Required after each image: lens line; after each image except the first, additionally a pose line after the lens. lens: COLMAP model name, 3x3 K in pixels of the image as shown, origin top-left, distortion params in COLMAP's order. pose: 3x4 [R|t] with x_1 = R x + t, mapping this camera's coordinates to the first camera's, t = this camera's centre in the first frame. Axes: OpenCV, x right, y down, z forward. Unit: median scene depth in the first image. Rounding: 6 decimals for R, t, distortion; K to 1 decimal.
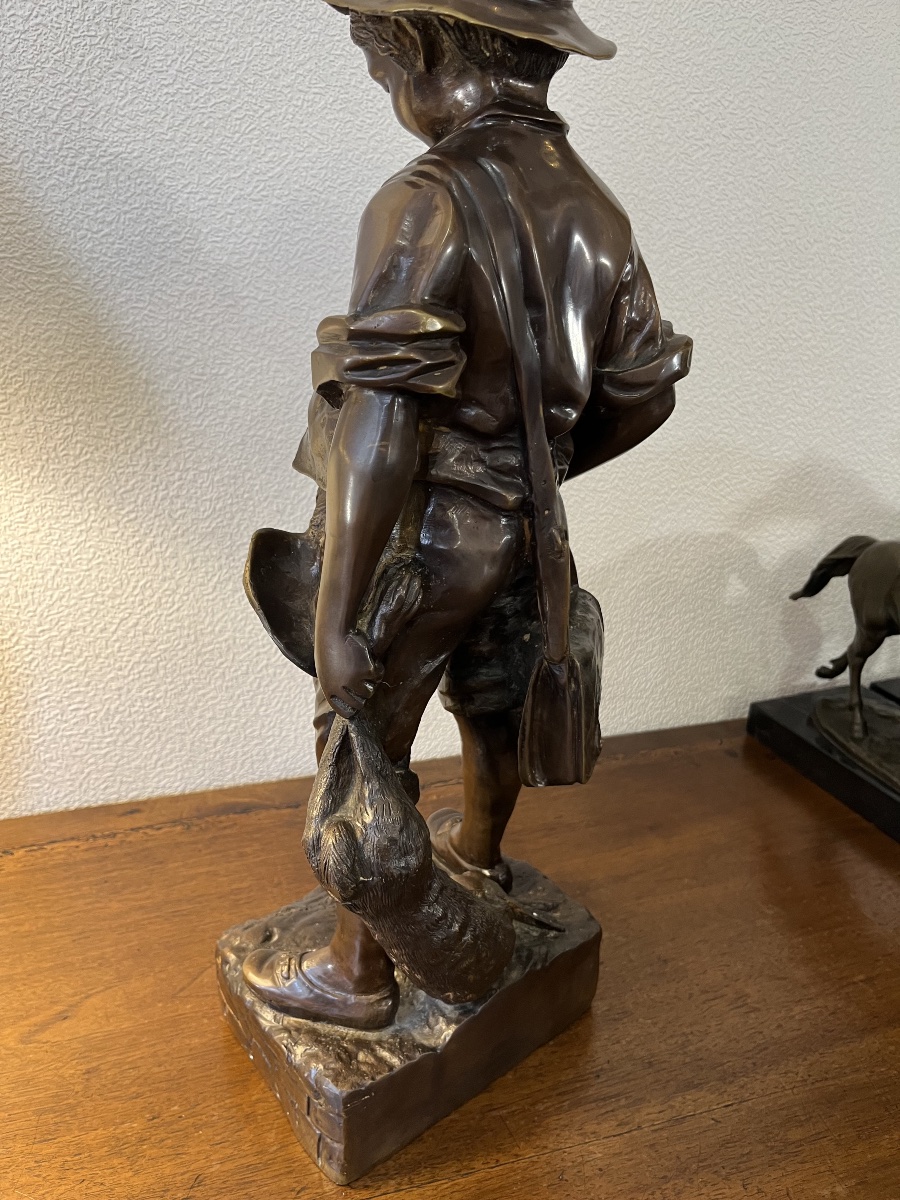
lens RADIAL K [[925.6, 0, 433.6], [0, 925.6, 618.0], [0, 0, 1]] dist [0.025133, -0.068374]
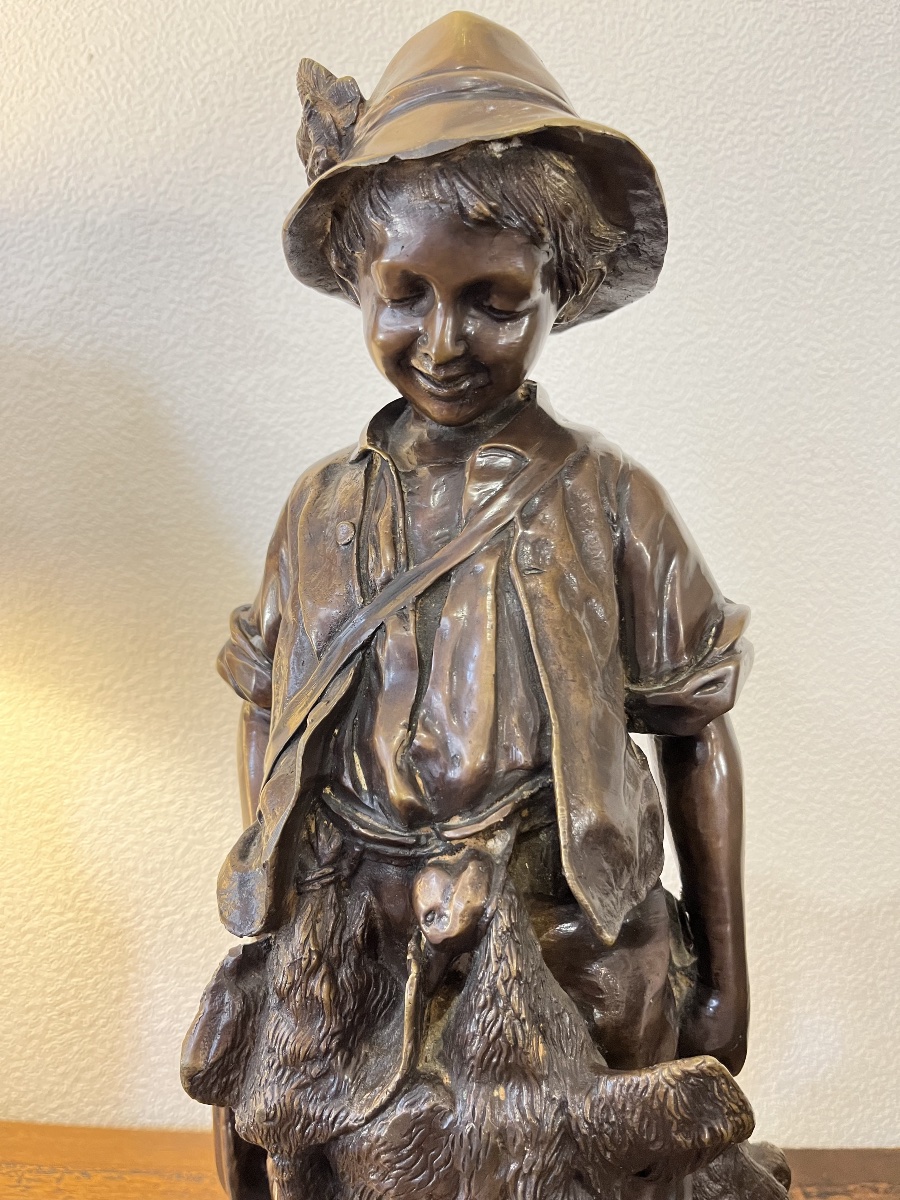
lens RADIAL K [[925.6, 0, 453.2], [0, 925.6, 609.2], [0, 0, 1]] dist [0.025133, -0.068374]
pose [[0.945936, 0.028469, -0.323102, 0.137910], [-0.108193, 0.966783, -0.231570, -0.102940], [0.305777, 0.254008, 0.917595, 0.203560]]
